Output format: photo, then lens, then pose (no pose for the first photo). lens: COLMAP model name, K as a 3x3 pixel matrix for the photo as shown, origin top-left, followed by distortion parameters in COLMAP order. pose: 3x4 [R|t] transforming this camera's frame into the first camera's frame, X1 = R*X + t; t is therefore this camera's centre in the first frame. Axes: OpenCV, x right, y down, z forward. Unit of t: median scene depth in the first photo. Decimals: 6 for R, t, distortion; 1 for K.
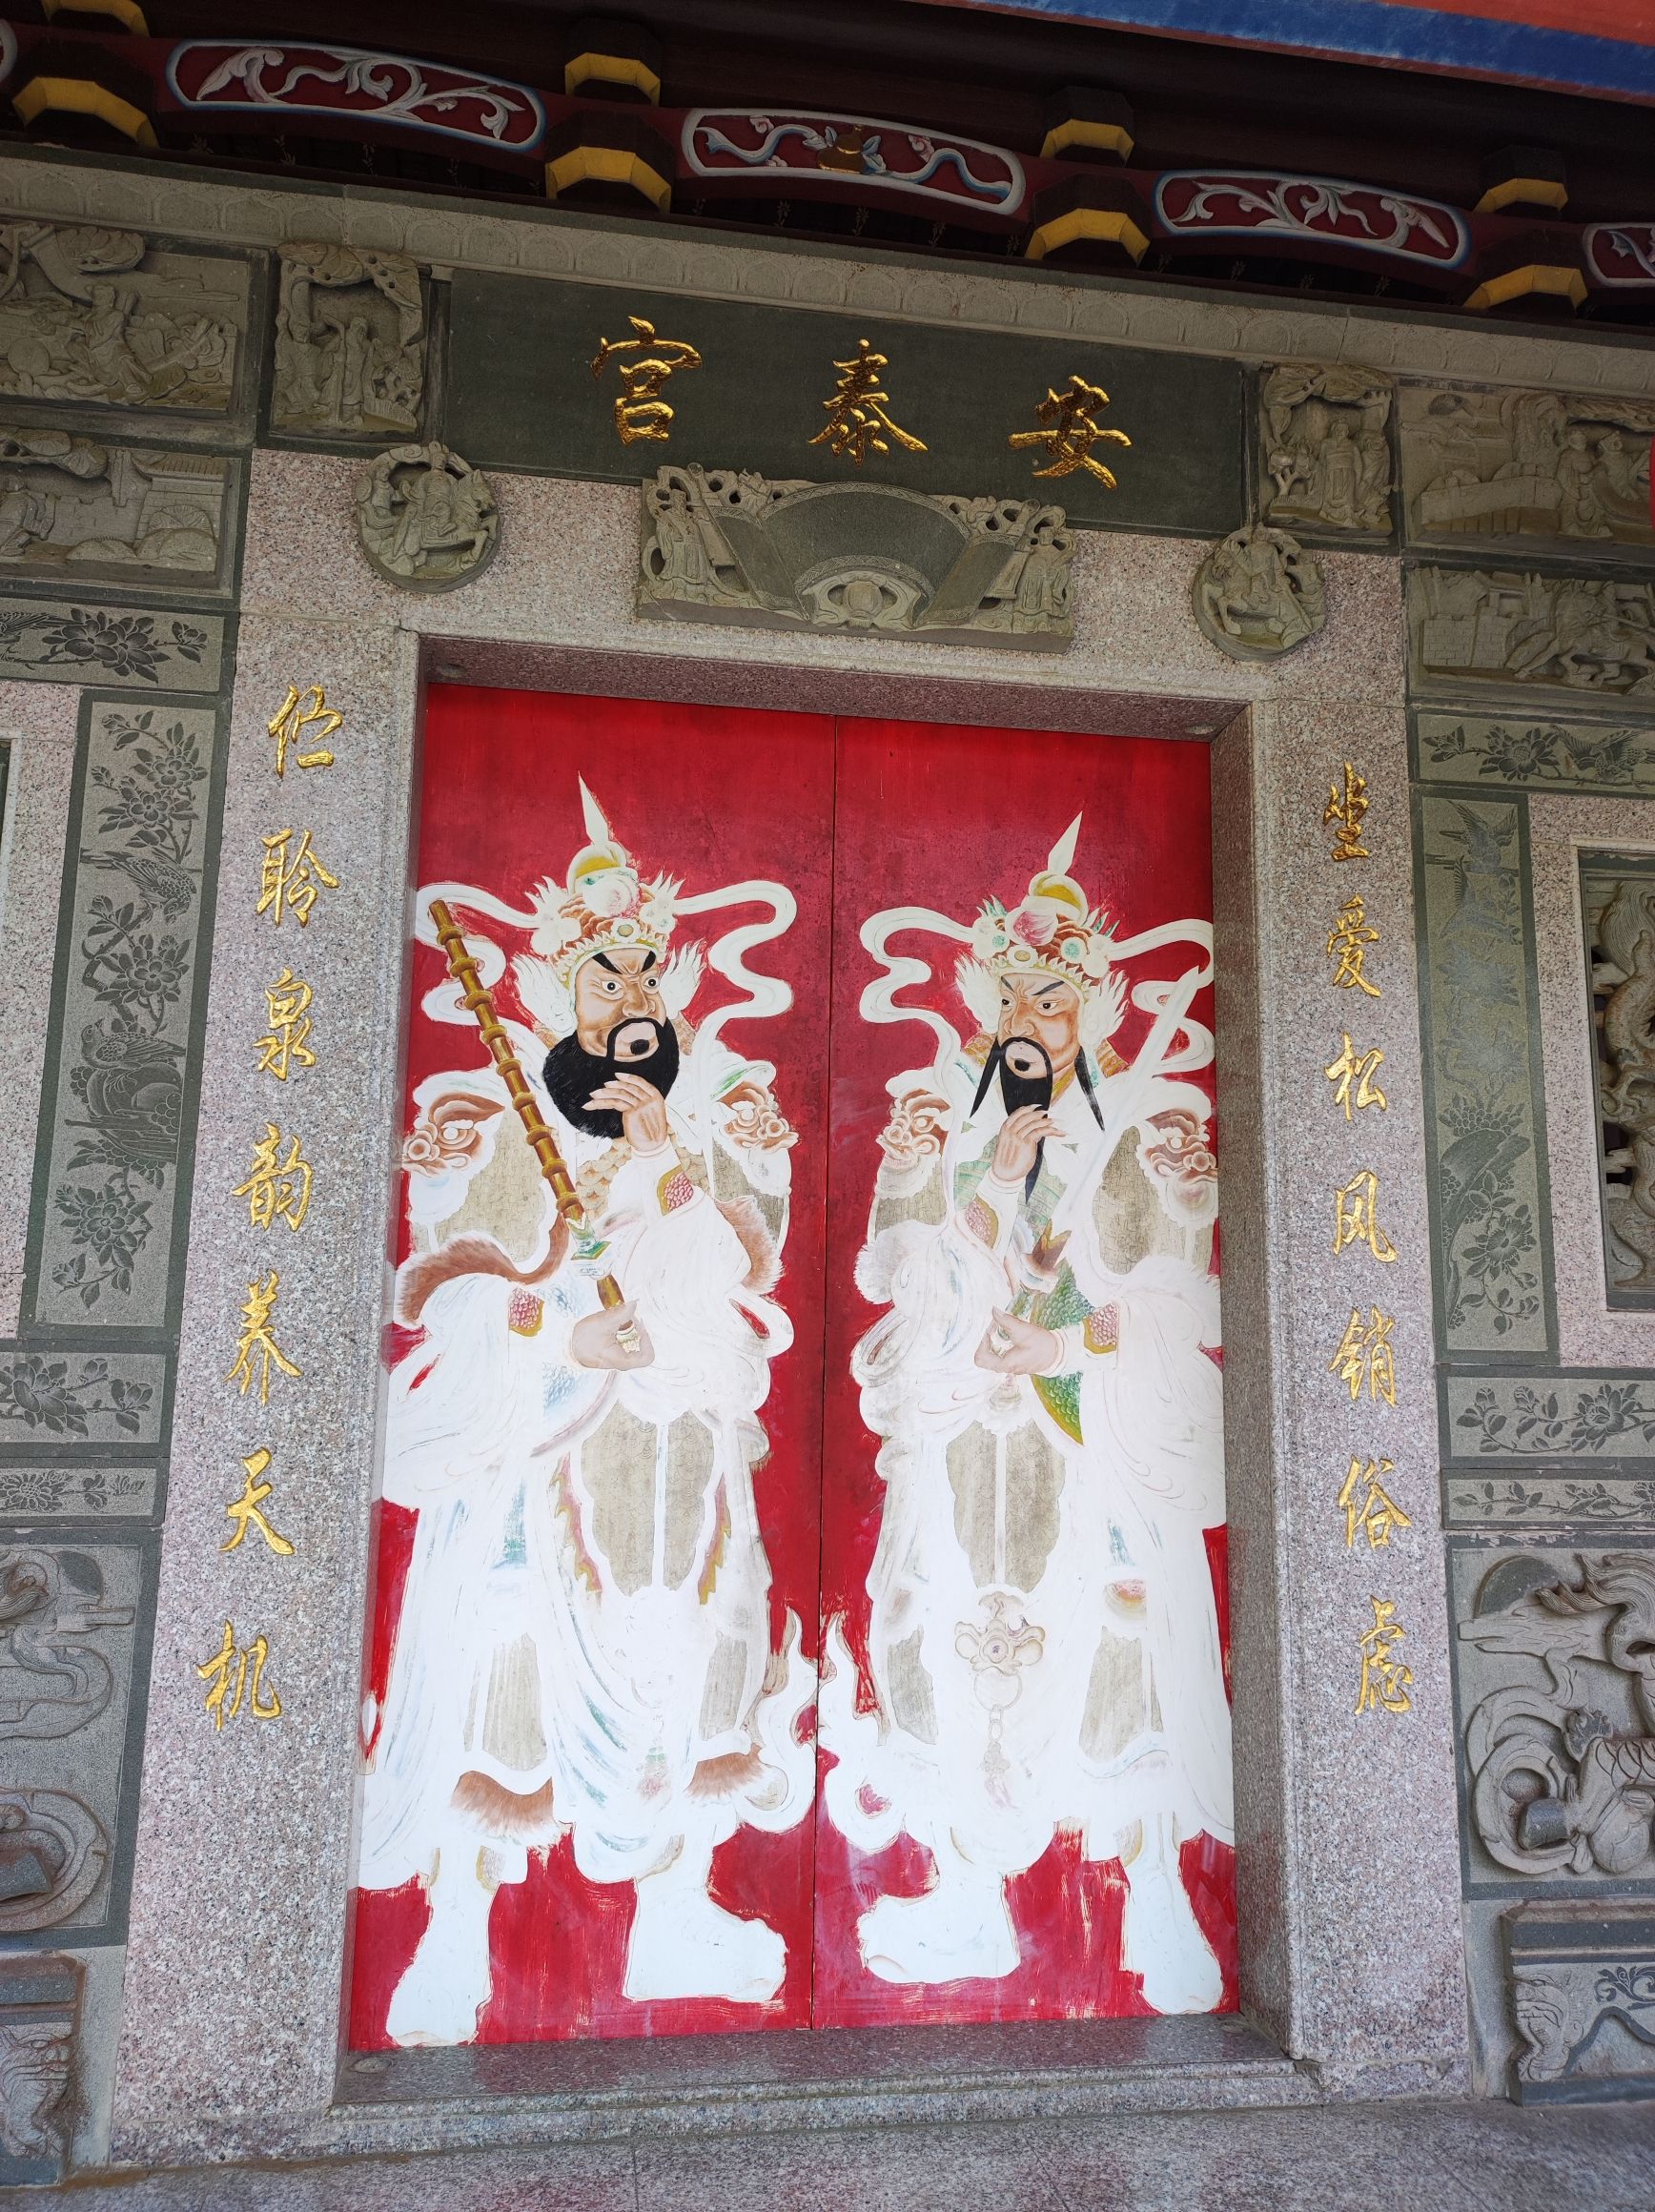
lens RADIAL K [[1580.6, 0, 826.7], [0, 1580.6, 1113.2], [0, 0, 1]] dist [0.041714, 0.001067]
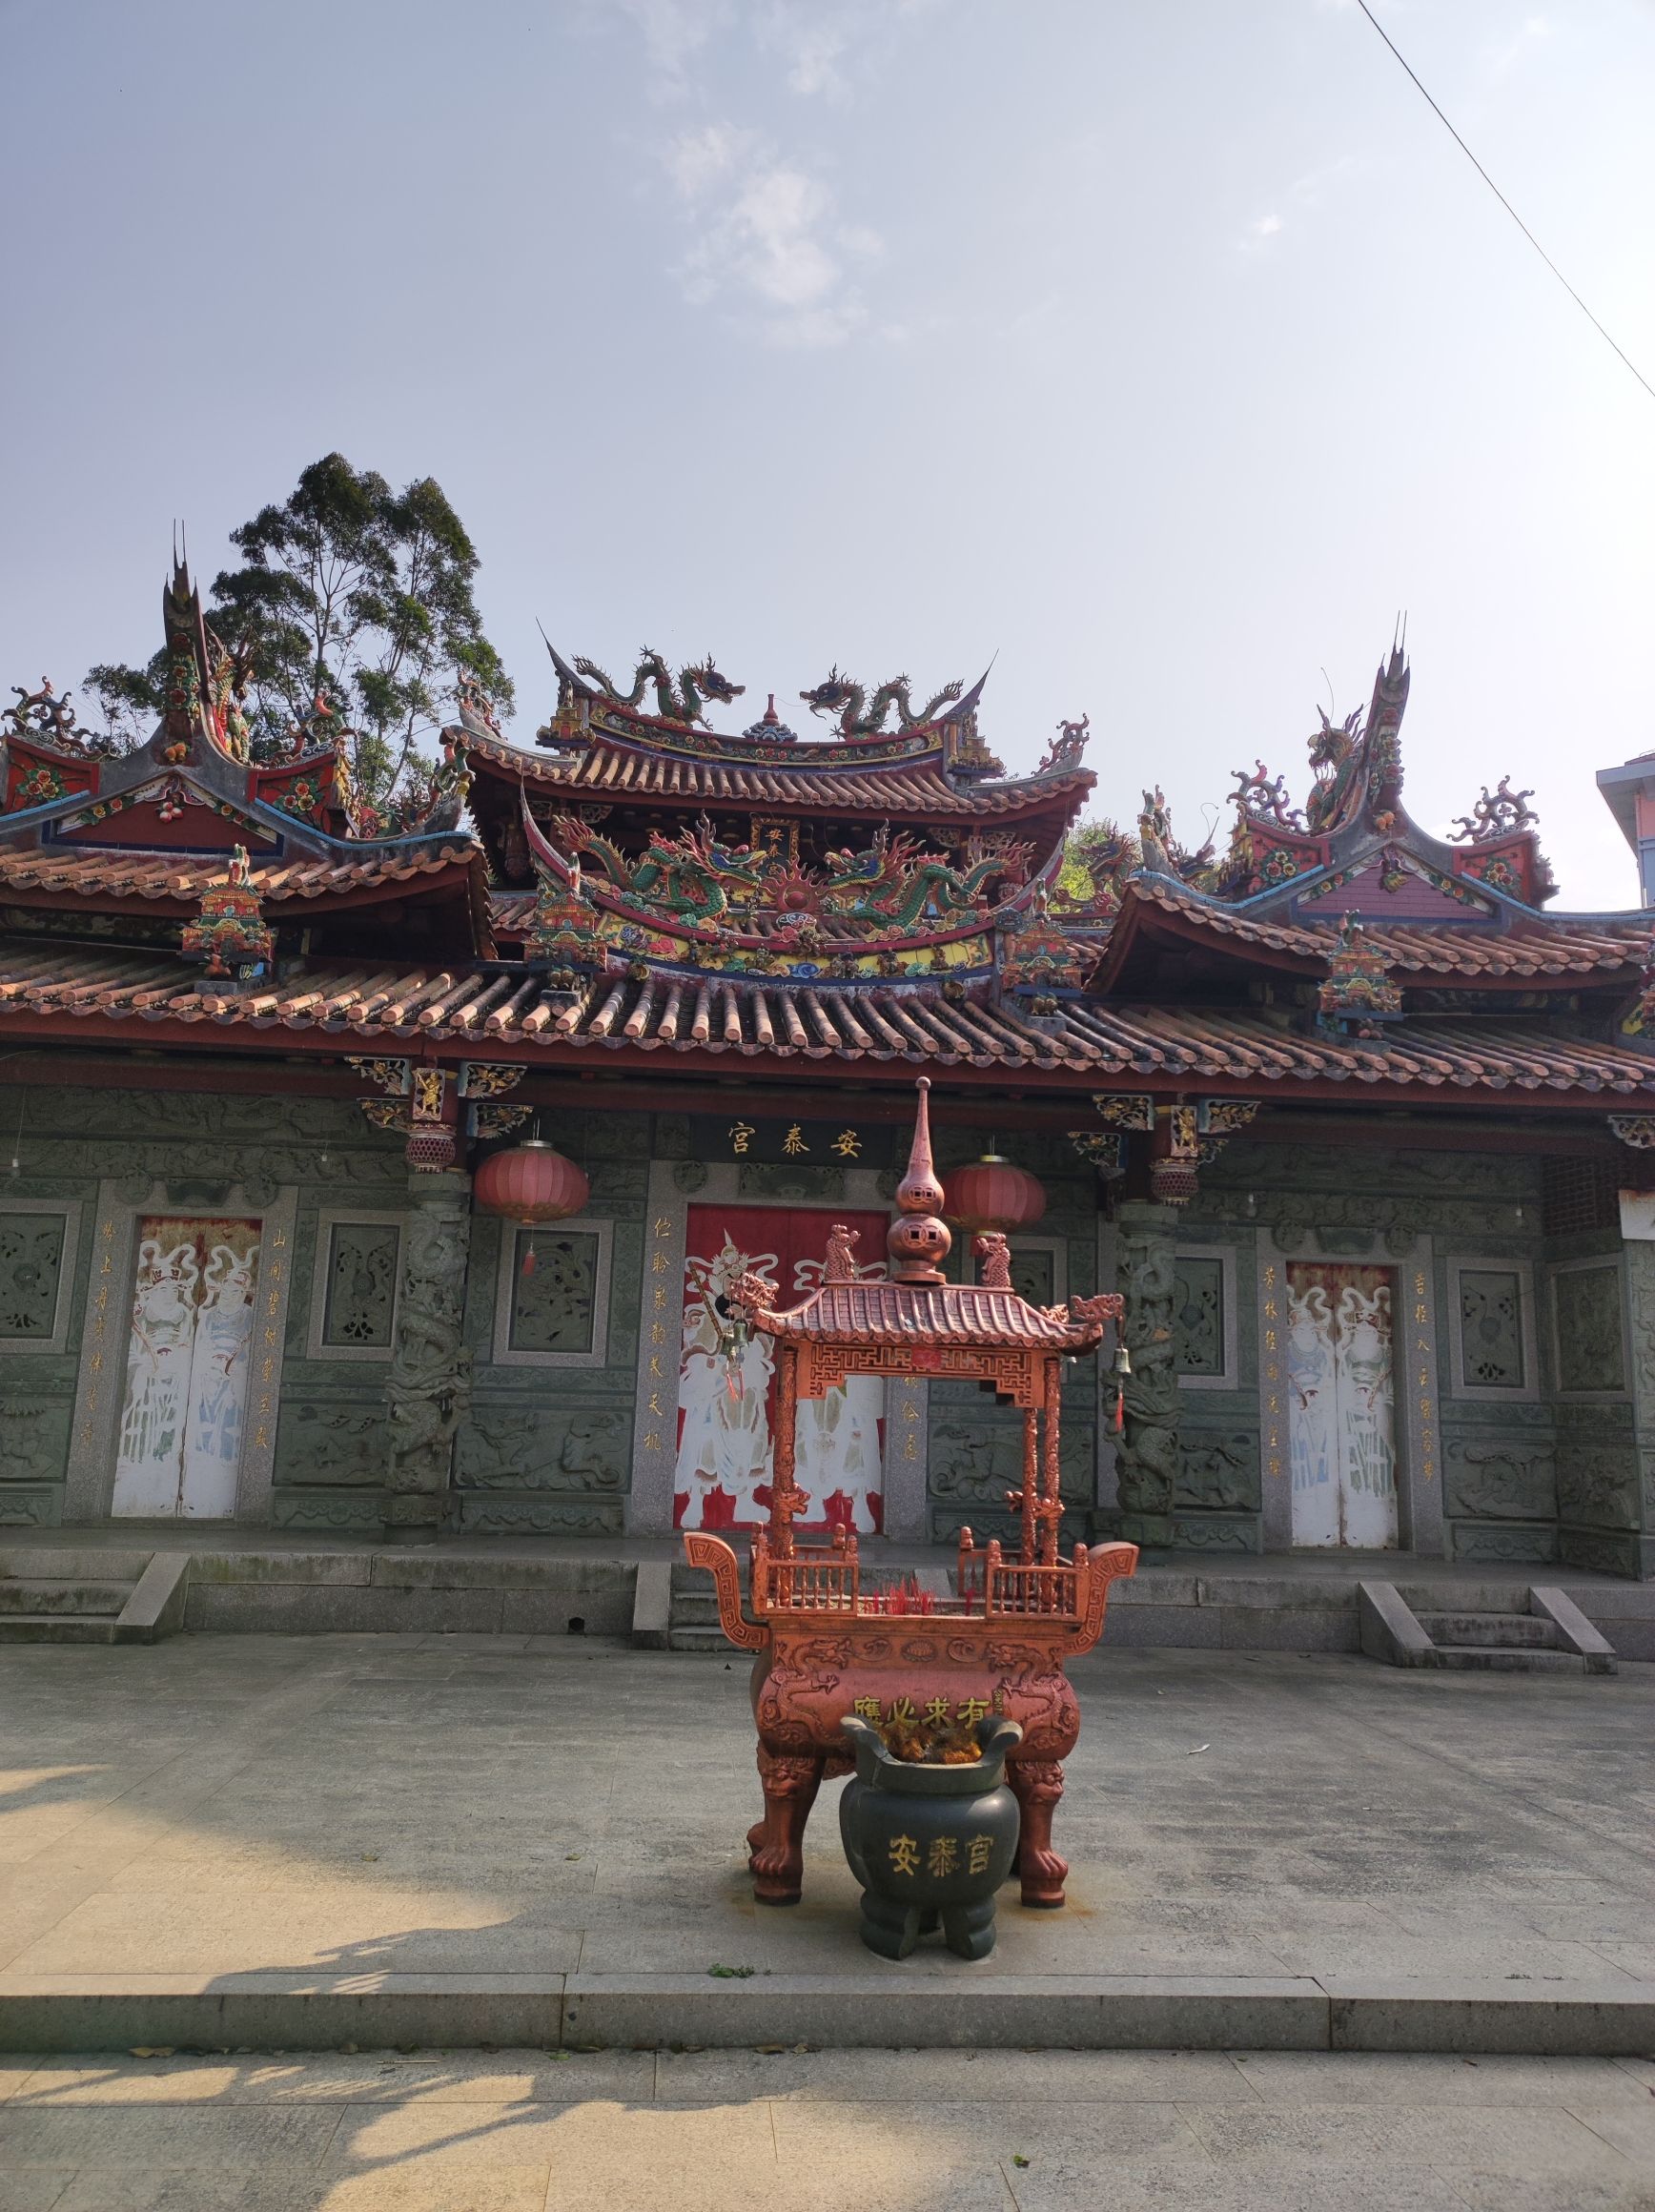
lens RADIAL K [[1580.6, 0, 832.4], [0, 1580.6, 1098.9], [0, 0, 1]] dist [0.041714, 0.001067]
pose [[0.997836, 0.004565, -0.065601, 0.401990], [-0.006067, 0.999724, -0.022703, -0.478541], [0.065479, 0.023052, 0.997588, -3.167774]]
